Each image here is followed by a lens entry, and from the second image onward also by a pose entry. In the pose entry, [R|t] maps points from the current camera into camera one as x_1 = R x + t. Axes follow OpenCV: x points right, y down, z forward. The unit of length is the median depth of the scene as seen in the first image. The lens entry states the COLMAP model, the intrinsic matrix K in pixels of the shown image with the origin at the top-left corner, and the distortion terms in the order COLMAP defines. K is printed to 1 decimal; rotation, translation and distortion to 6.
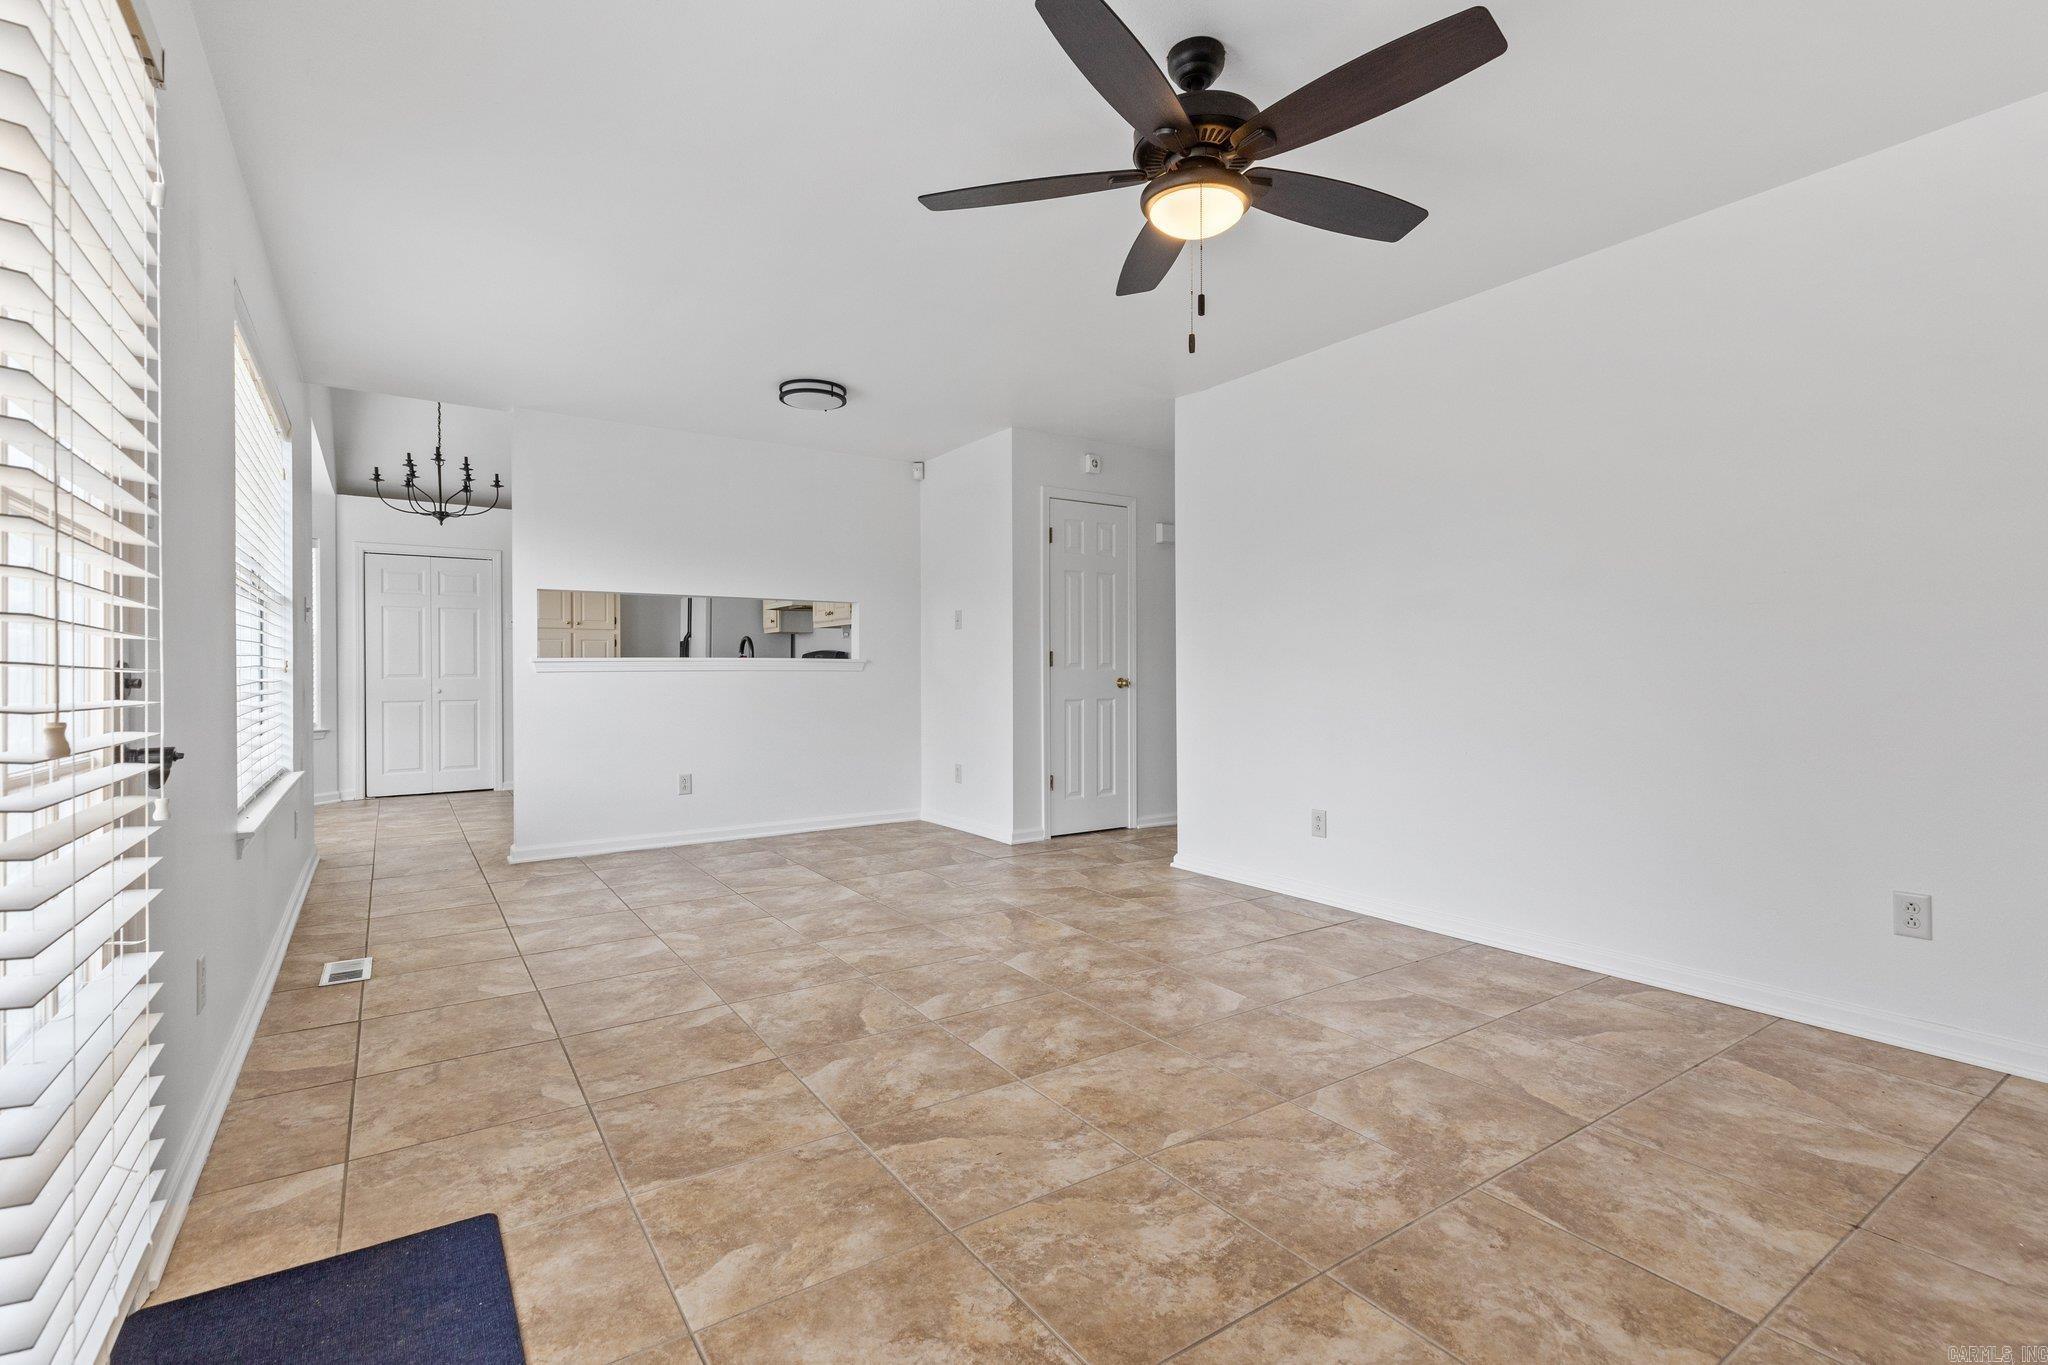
lens RADIAL K [[932.1, 0, 1017.2], [0, 932.1, 673.9], [0, 0, 1]] dist [0.003880, 0.000280]
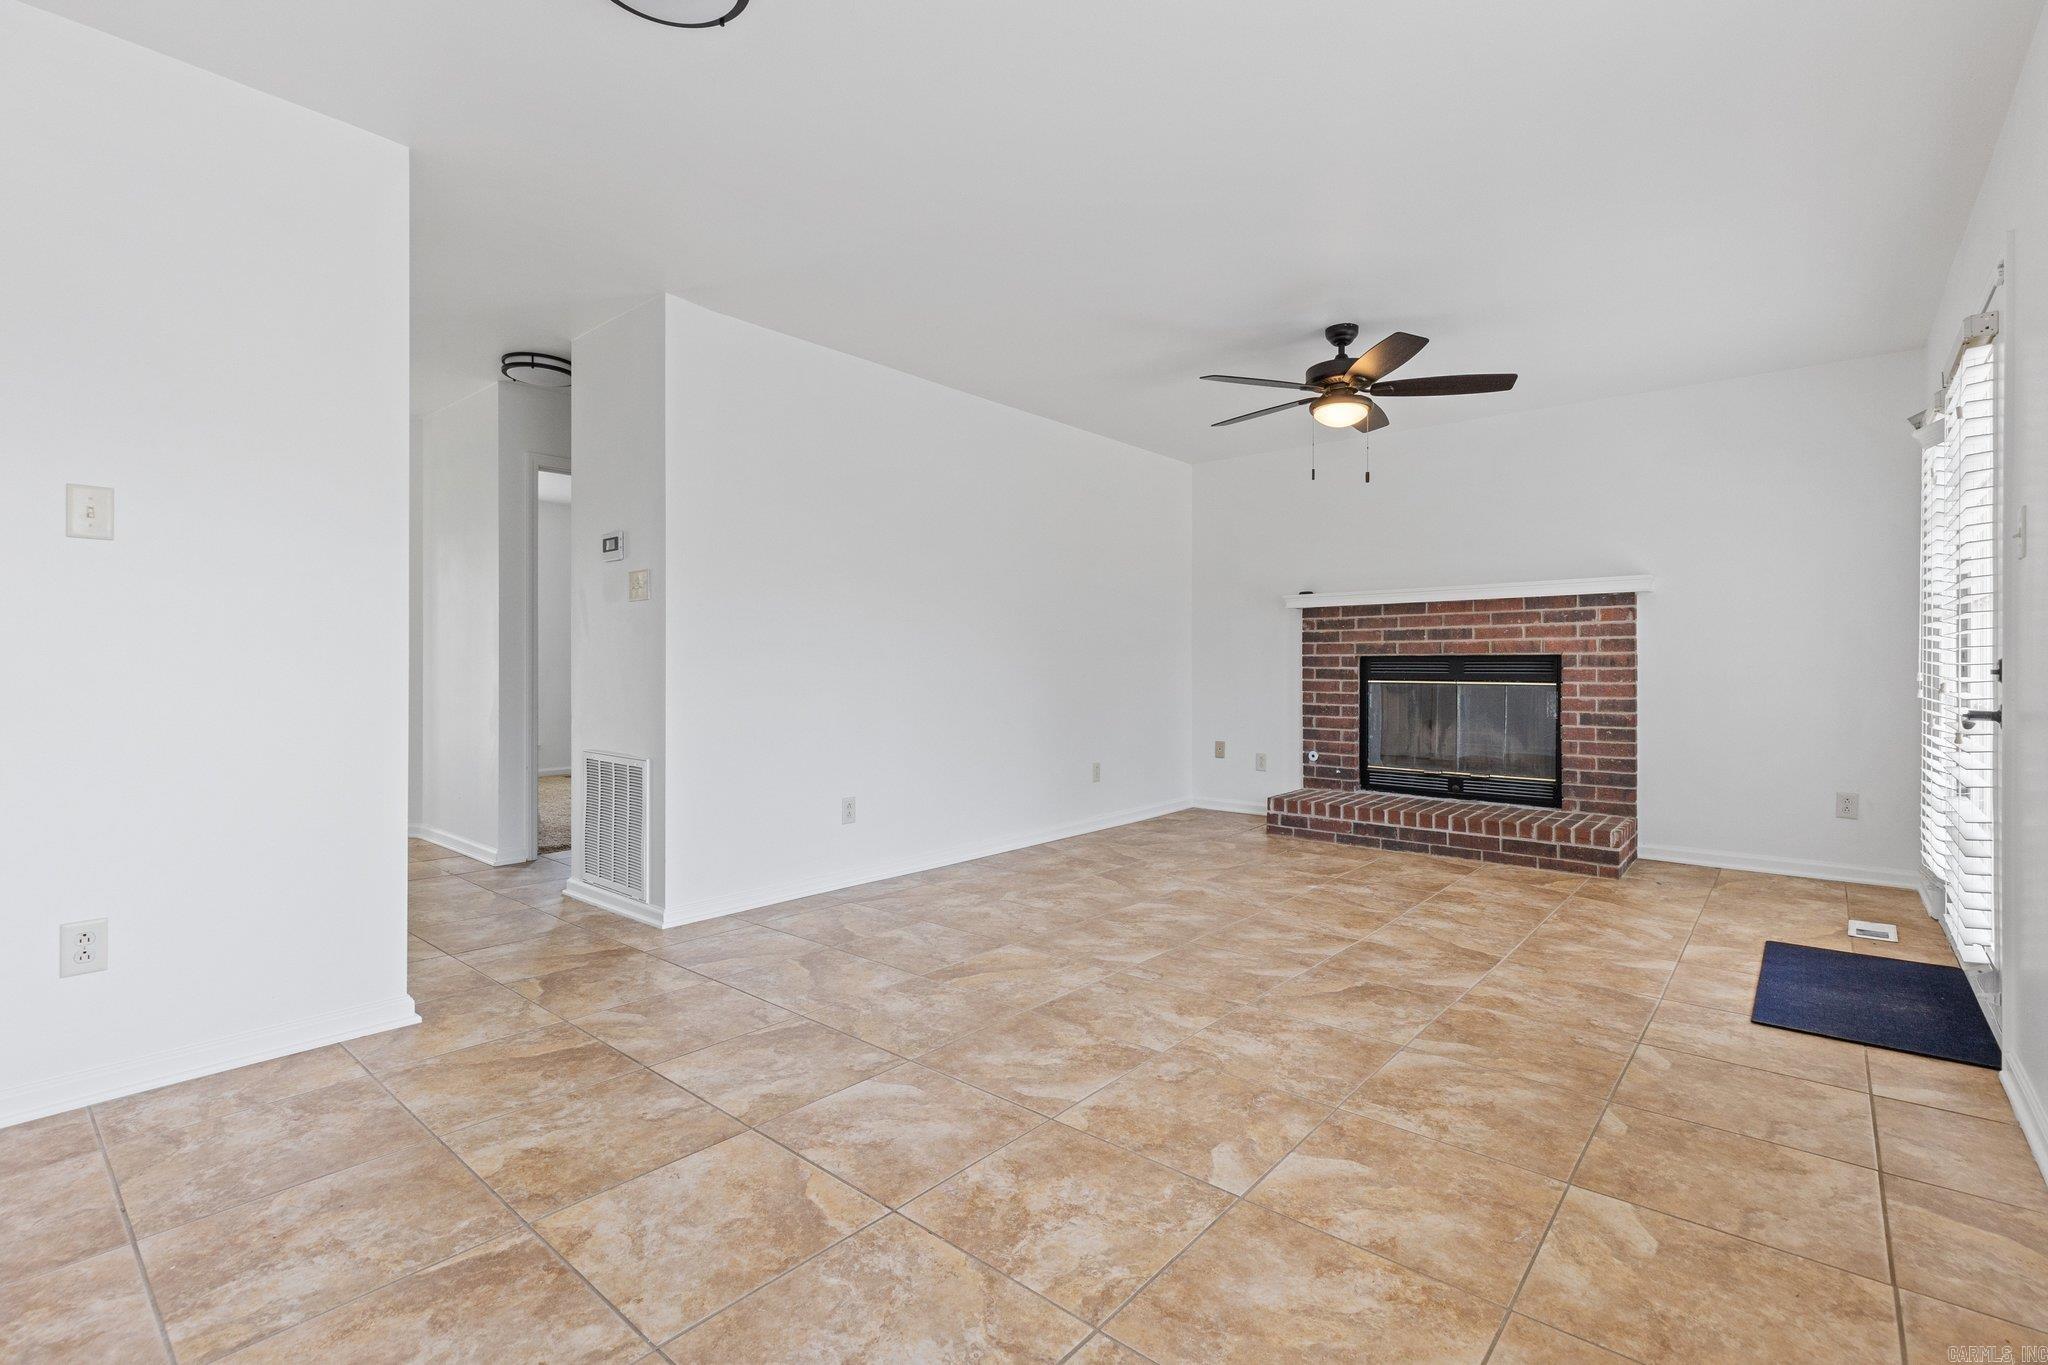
lens RADIAL K [[932.1, 0, 1011.4], [0, 932.1, 681.4], [0, 0, 1]] dist [0.003880, 0.000280]
pose [[-0.263670, -0.015849, 0.964483, -1.101143], [-0.000378, 0.999867, 0.016327, -0.002452], [-0.964613, 0.003940, -0.263641, 1.659212]]
